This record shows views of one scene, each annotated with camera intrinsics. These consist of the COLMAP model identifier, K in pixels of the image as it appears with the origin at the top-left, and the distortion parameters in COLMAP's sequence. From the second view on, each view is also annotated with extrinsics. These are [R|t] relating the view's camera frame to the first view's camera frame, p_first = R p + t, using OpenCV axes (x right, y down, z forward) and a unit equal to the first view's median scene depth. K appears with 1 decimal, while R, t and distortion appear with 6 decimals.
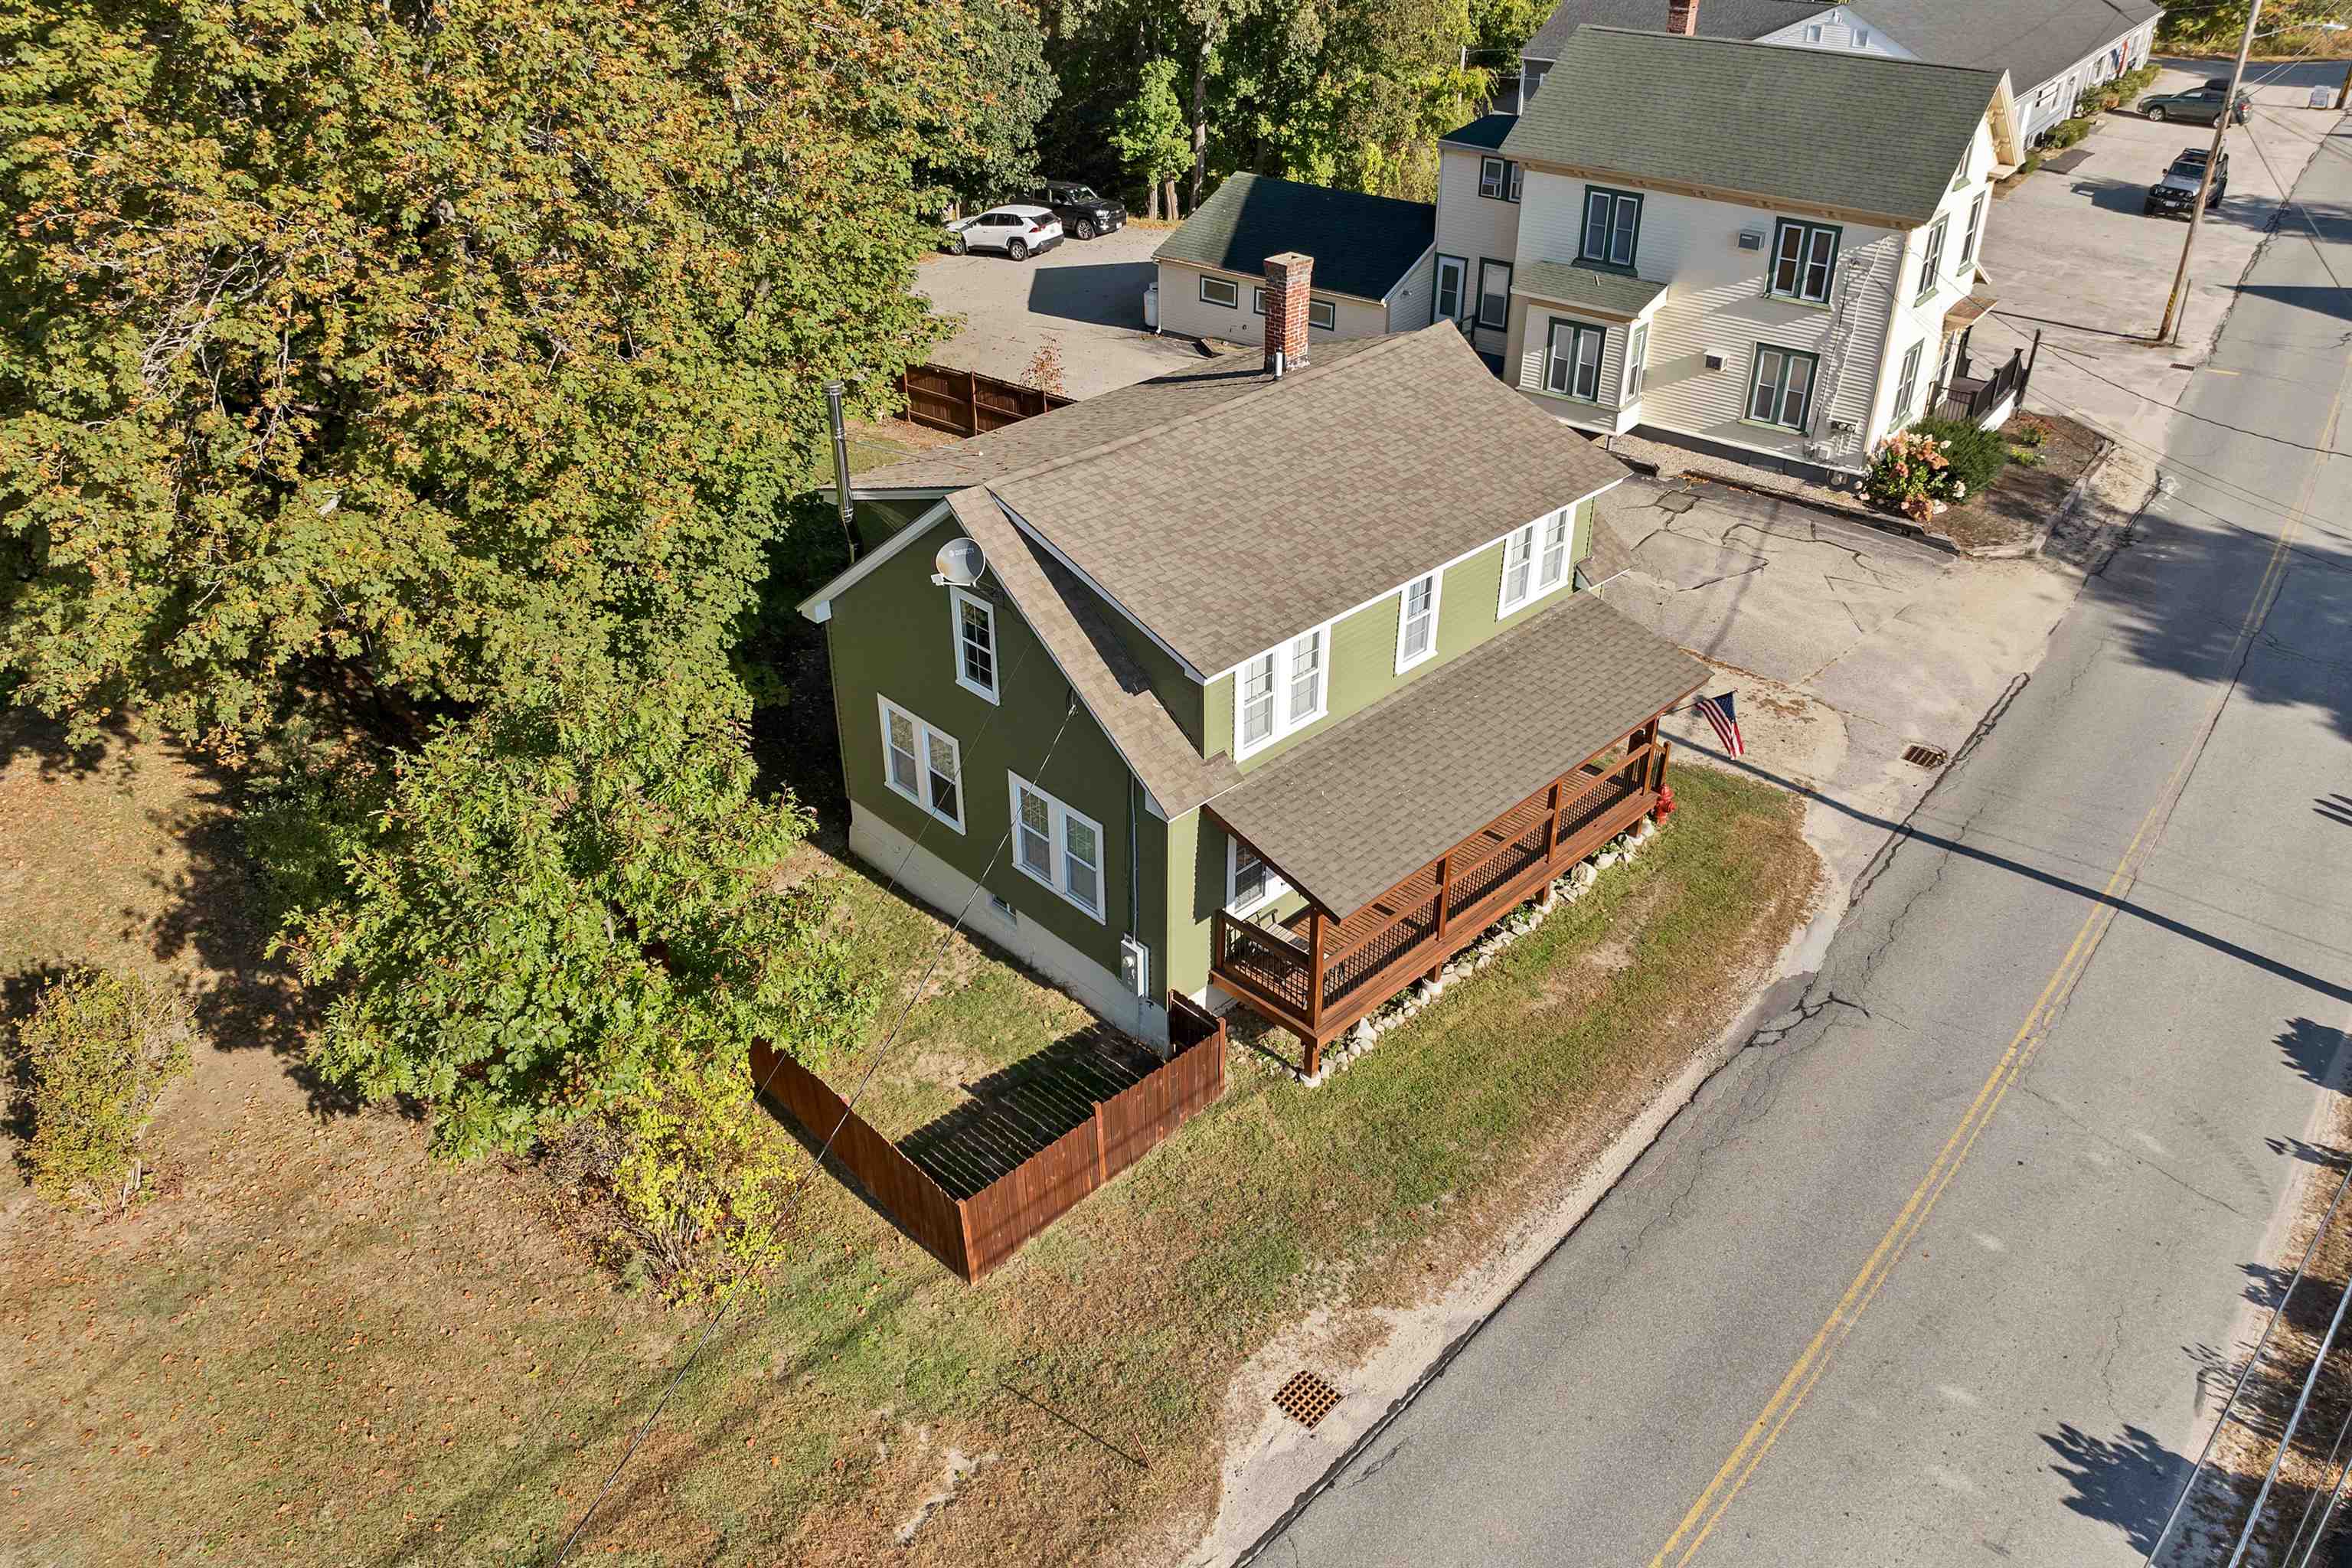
lens RADIAL K [[1683.9, 0, 1175.3], [0, 1683.9, 692.3], [0, 0, 1]] dist [-0.034037, -0.006857]
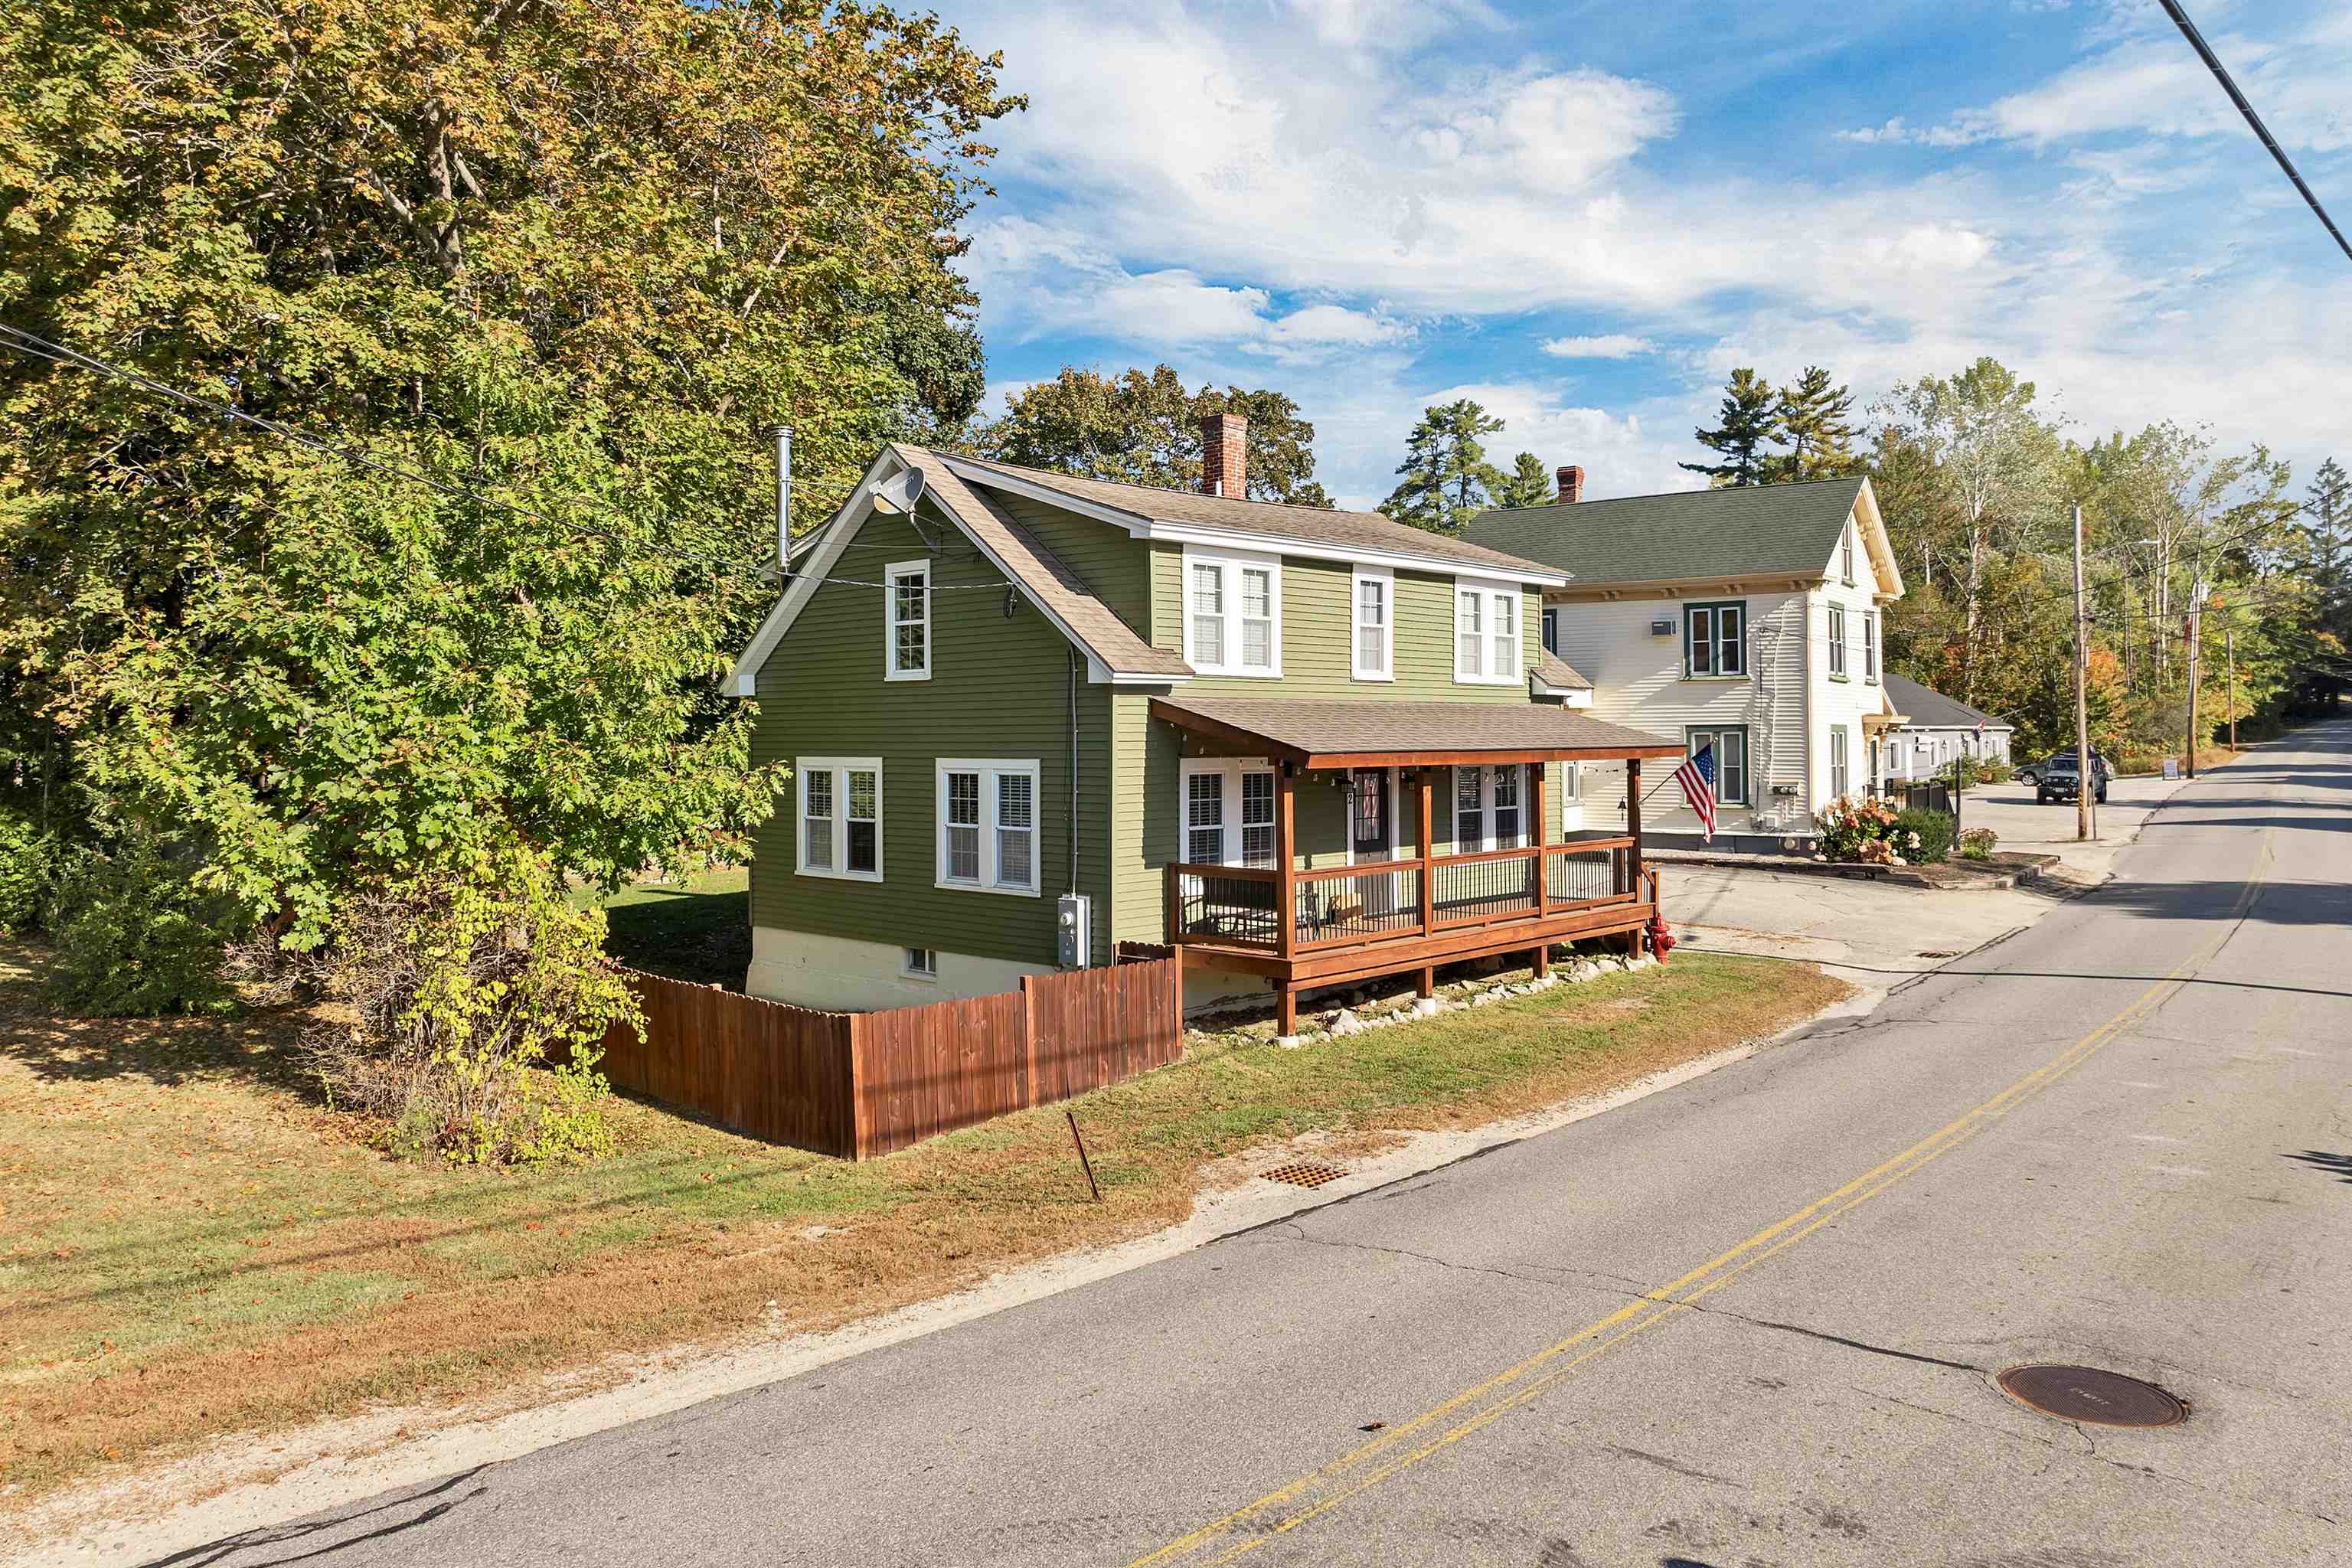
lens RADIAL K [[1683.9, 0, 1175.3], [0, 1683.9, 692.3], [0, 0, 1]] dist [-0.034037, -0.006857]
pose [[0.999278, -0.003943, 0.037782, -0.004211], [0.022638, 0.860519, -0.508915, 0.446284], [-0.030506, 0.509403, 0.859987, 0.182183]]
